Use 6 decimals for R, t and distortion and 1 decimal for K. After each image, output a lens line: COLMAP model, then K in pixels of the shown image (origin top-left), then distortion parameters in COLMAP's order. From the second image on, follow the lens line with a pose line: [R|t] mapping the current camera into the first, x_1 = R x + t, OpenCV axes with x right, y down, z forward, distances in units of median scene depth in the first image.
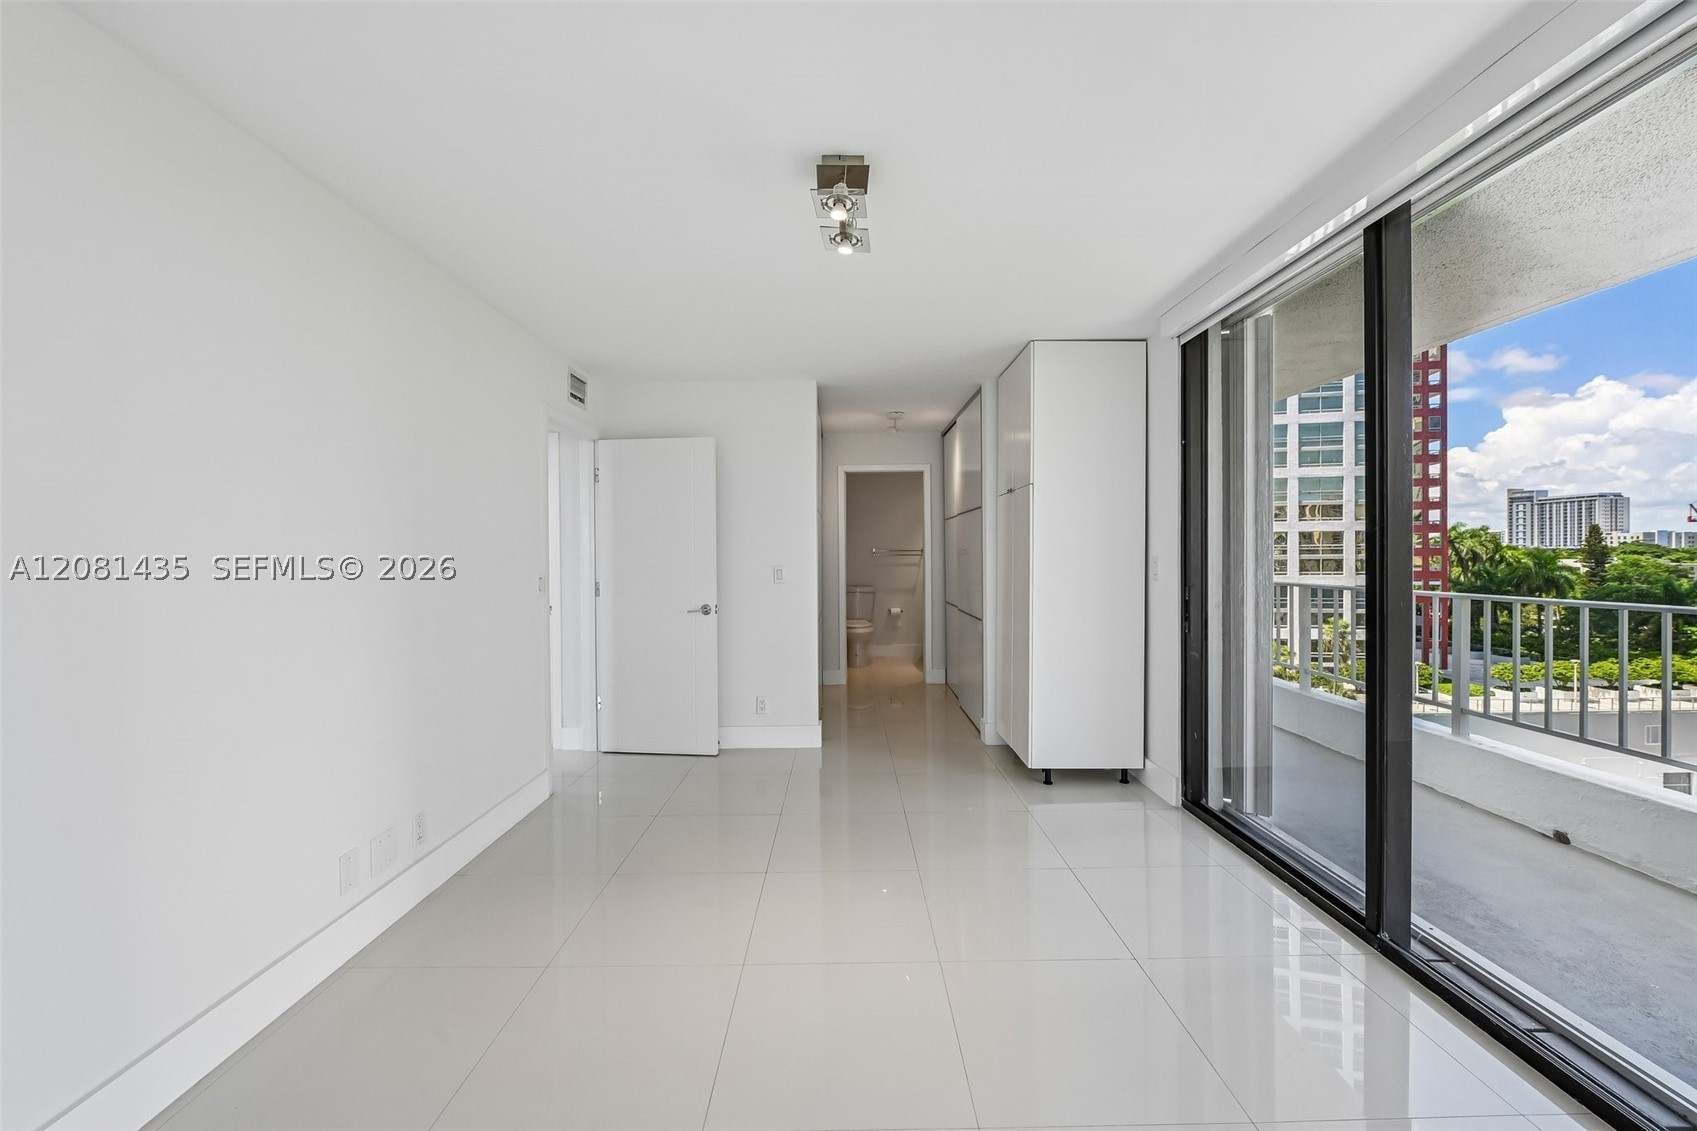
lens RADIAL K [[690.4, 0, 840.9], [0, 690.4, 565.3], [0, 0, 1]] dist [-0.009100, -0.000396]
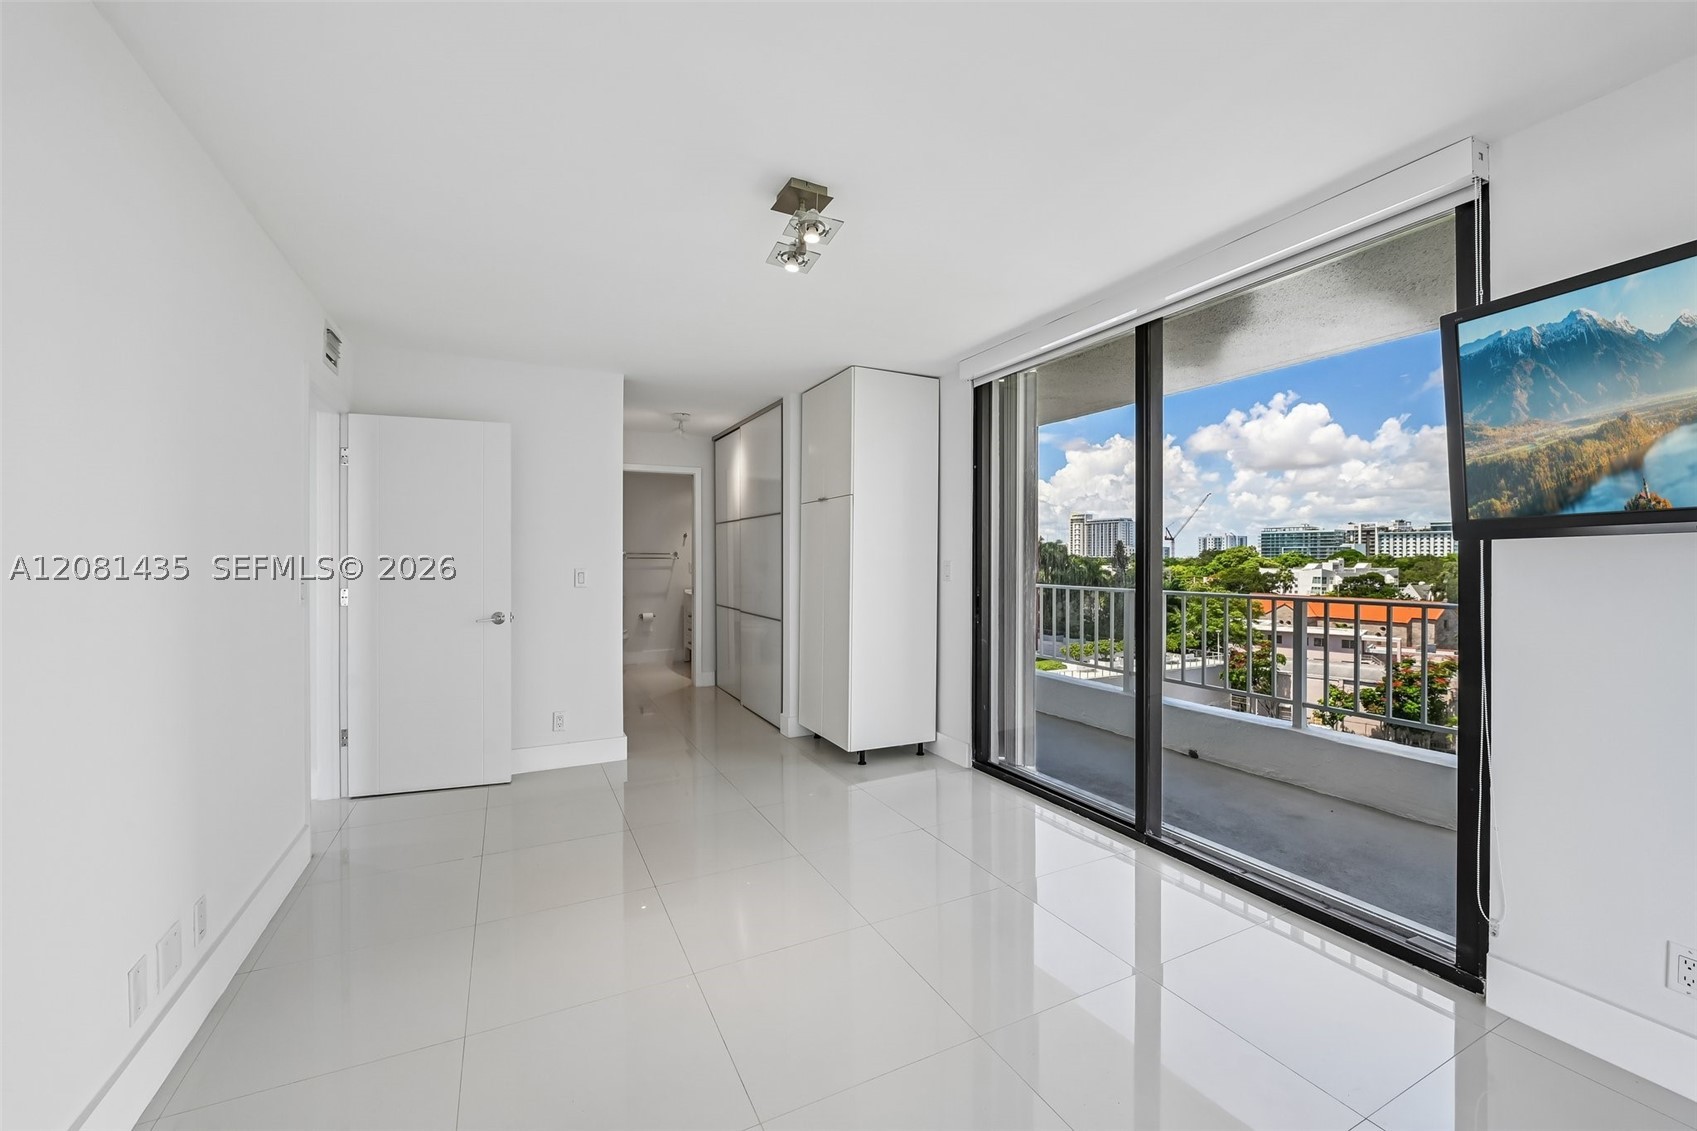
lens RADIAL K [[690.1, 0, 855.0], [0, 690.1, 562.3], [0, 0, 1]] dist [-0.009781, -0.000244]
pose [[0.889311, 0.005669, 0.457268, -0.211629], [-0.000865, 0.999942, -0.010714, 0.002760], [-0.457302, 0.009133, 0.889264, 0.011352]]
